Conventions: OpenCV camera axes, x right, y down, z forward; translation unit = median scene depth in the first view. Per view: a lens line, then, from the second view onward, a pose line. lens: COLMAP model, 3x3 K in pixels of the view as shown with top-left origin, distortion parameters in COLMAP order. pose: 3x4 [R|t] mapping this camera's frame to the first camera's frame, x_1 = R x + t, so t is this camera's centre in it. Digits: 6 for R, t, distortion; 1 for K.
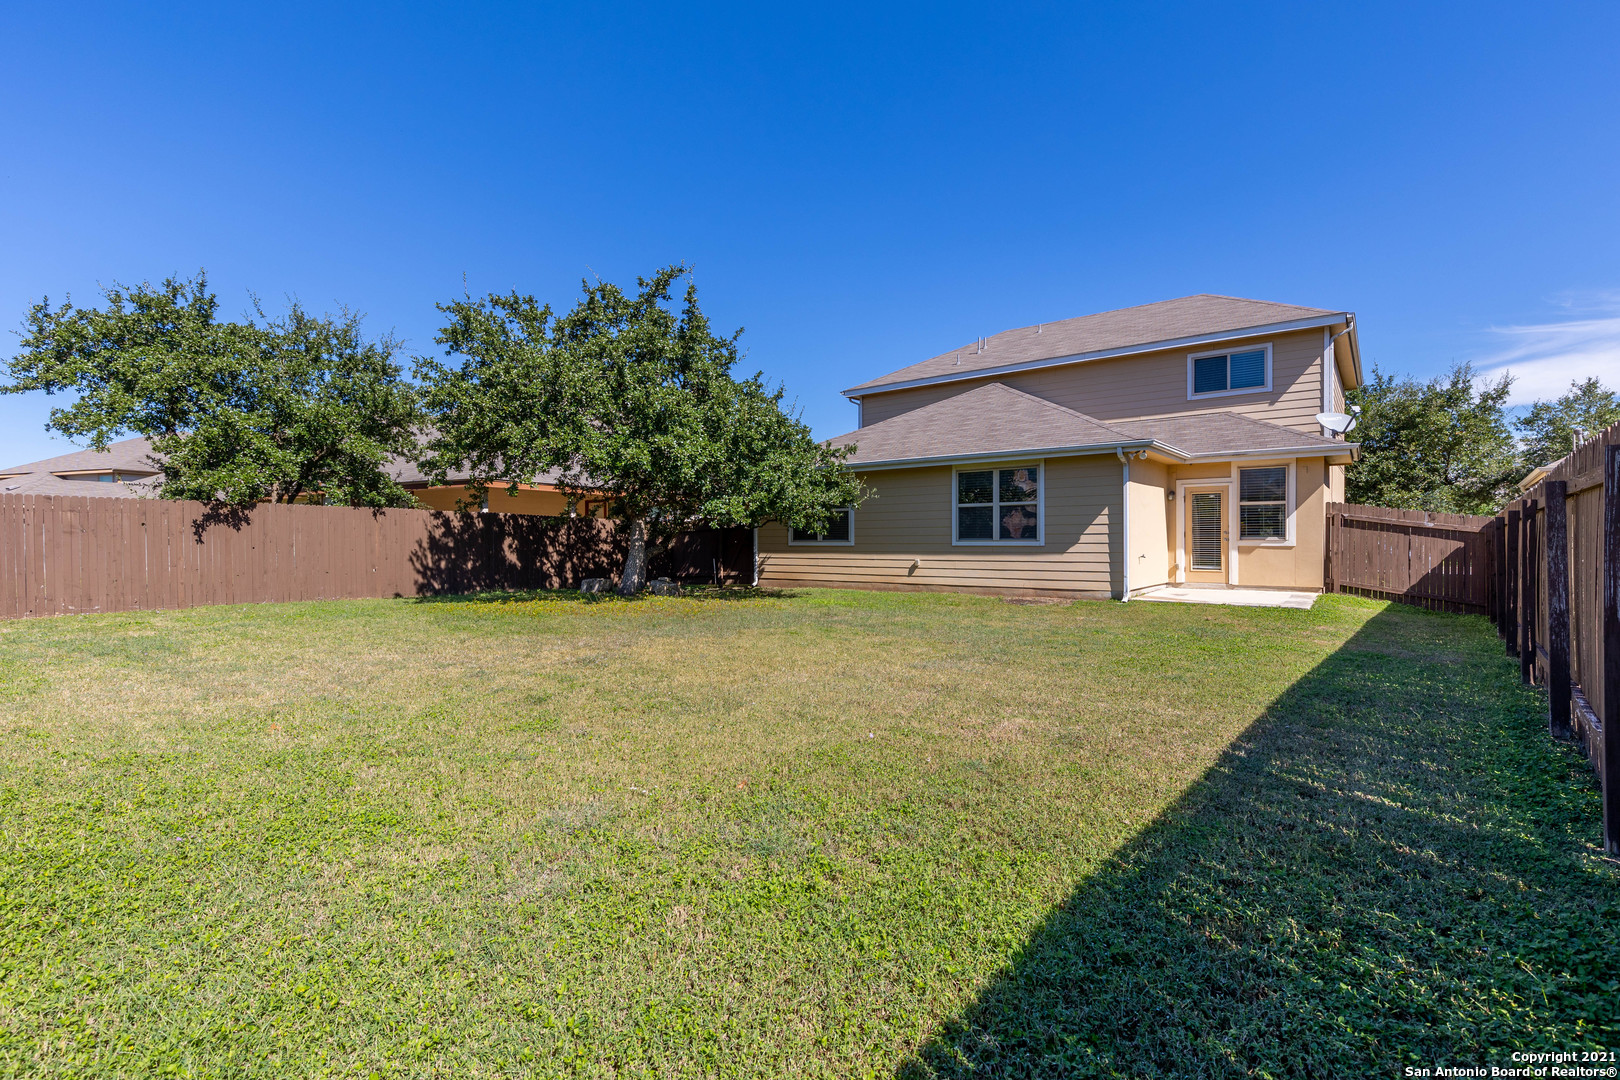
lens RADIAL K [[735.0, 0, 810.0], [0, 735.0, 540.2], [0, 0, 1]] dist [0.009307, -0.003163]
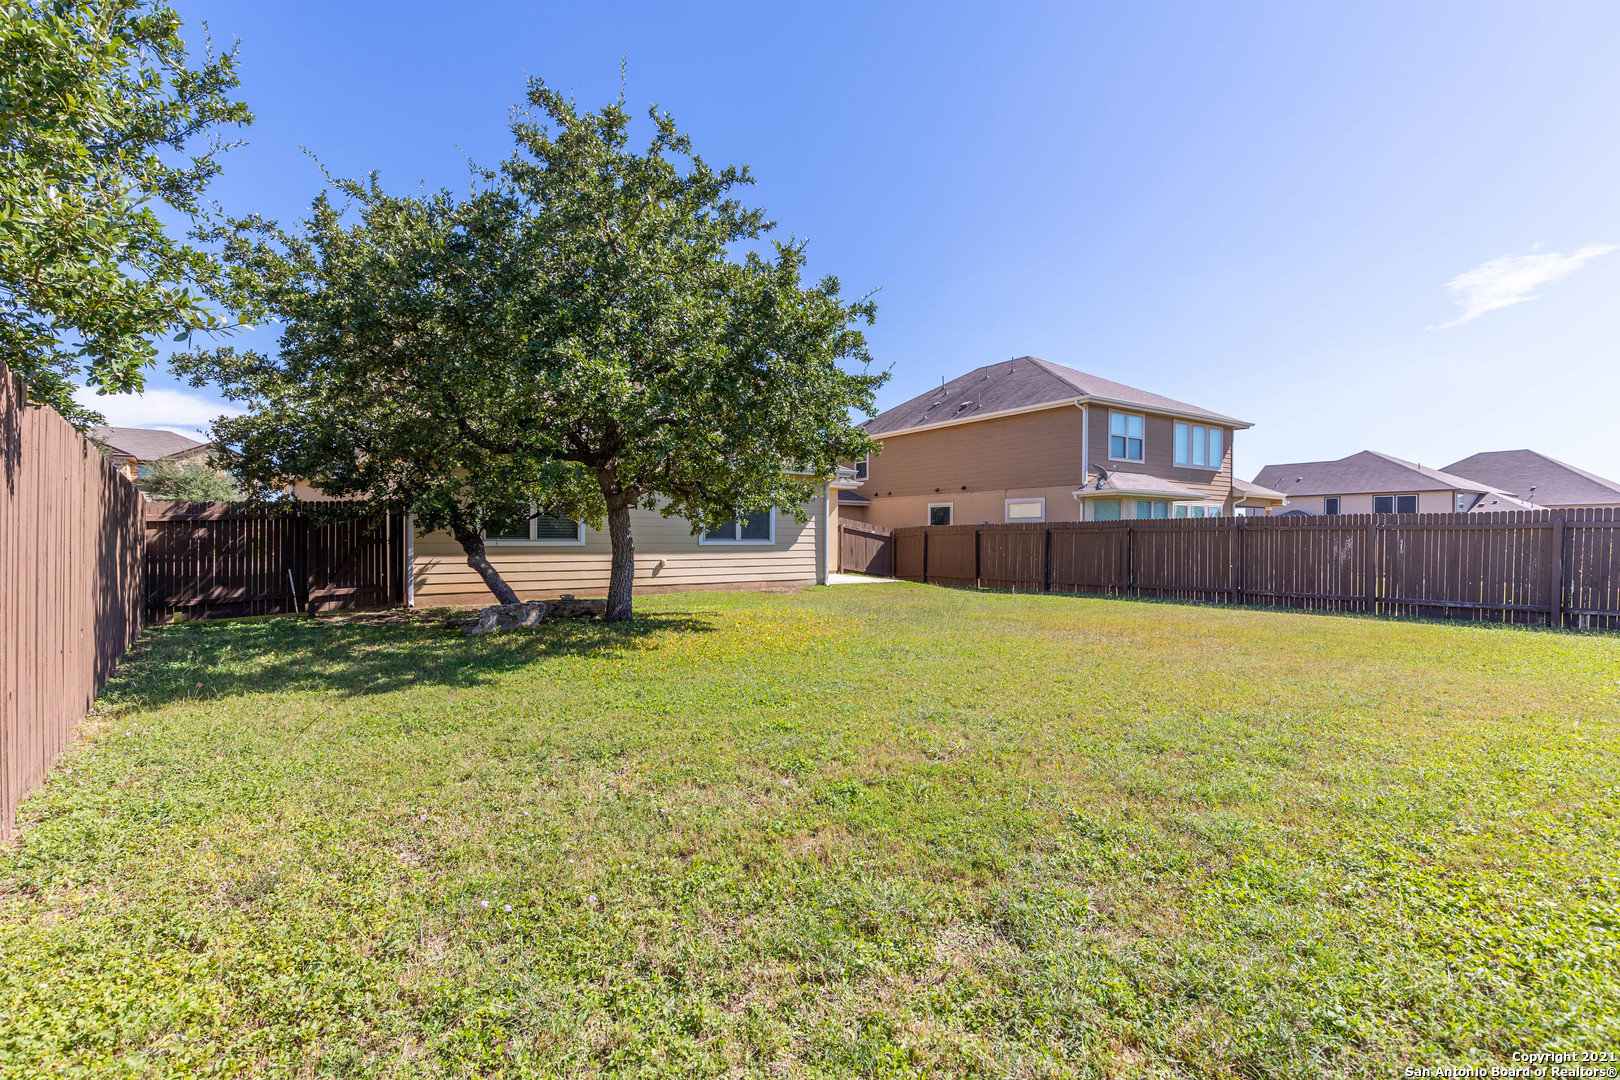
lens RADIAL K [[735.0, 0, 809.9], [0, 735.0, 544.7], [0, 0, 1]] dist [0.009307, -0.003163]
pose [[0.226423, 0.001862, 0.974027, -0.751670], [-0.003348, 0.999994, -0.001133, 0.007330], [-0.974023, -0.003004, 0.226427, 0.591887]]
